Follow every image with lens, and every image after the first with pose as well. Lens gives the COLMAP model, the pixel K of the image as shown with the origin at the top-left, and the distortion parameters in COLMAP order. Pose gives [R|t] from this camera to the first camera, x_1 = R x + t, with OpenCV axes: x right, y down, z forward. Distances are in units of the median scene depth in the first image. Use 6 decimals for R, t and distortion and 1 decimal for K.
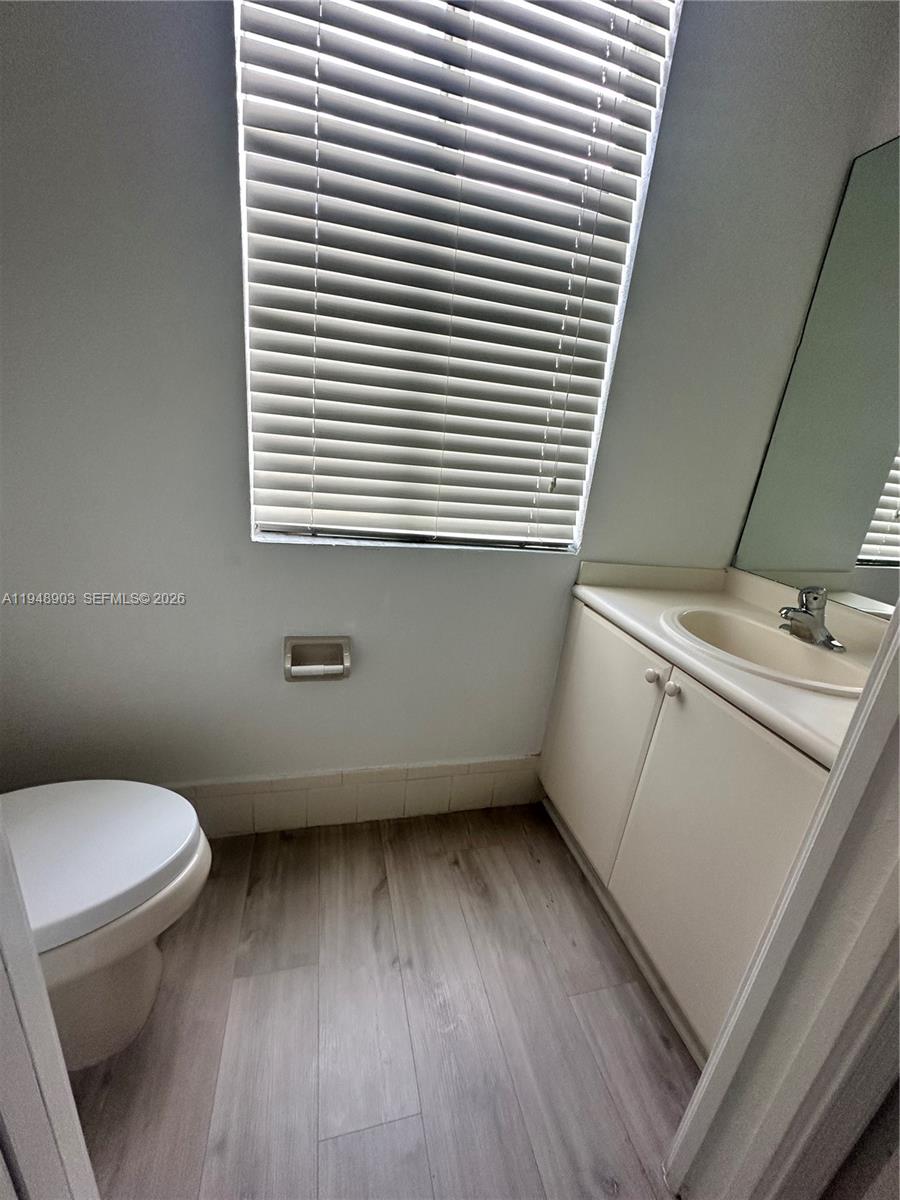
lens RADIAL K [[496.4, 0, 450.0], [0, 496.4, 600.0], [0, 0, 1]] dist [0.000789, 0.000133]
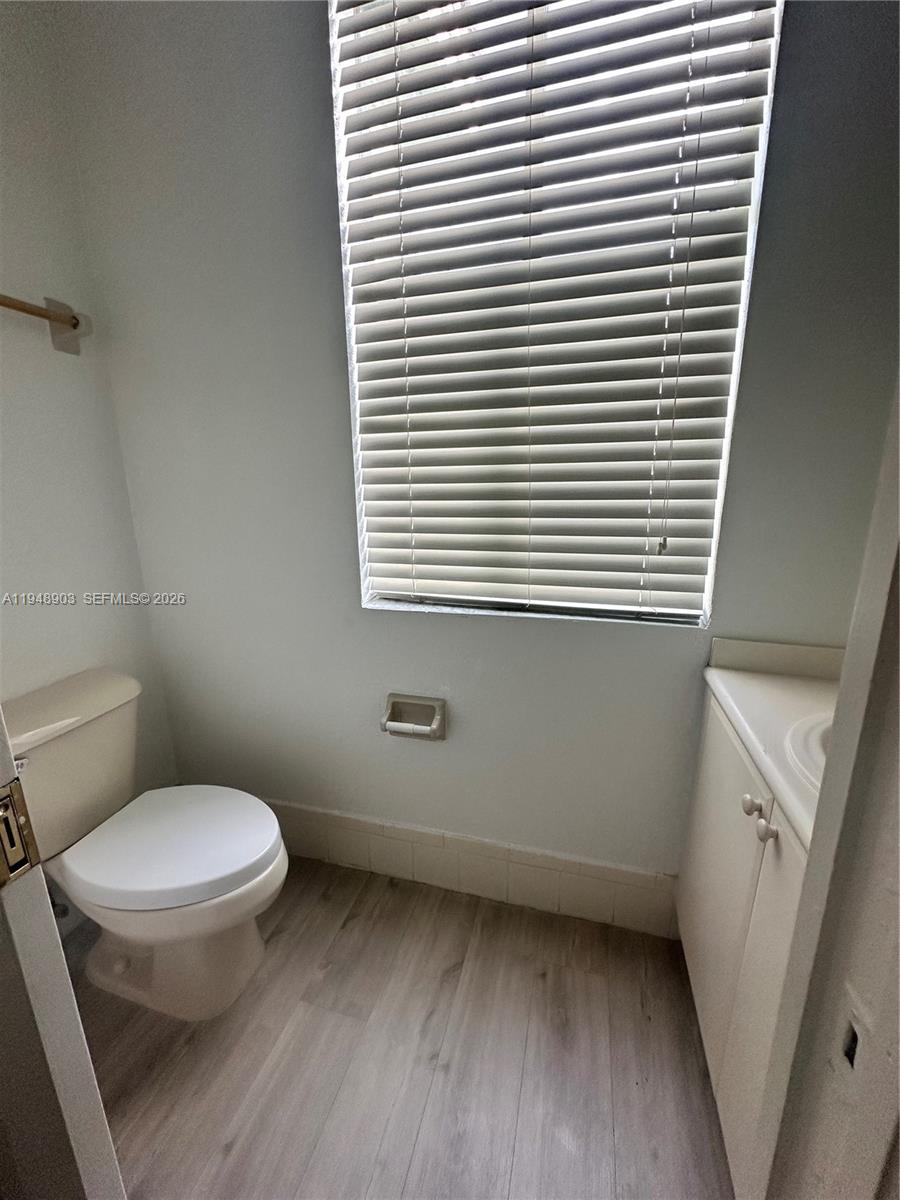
lens RADIAL K [[480.8, 0, 446.1], [0, 480.8, 603.5], [0, 0, 1]] dist [-0.000564, -0.000036]
pose [[0.853739, 0.008673, -0.520628, 0.330351], [-0.070863, 0.992494, -0.099671, -0.026745], [0.515856, 0.121986, 0.847946, 0.127428]]
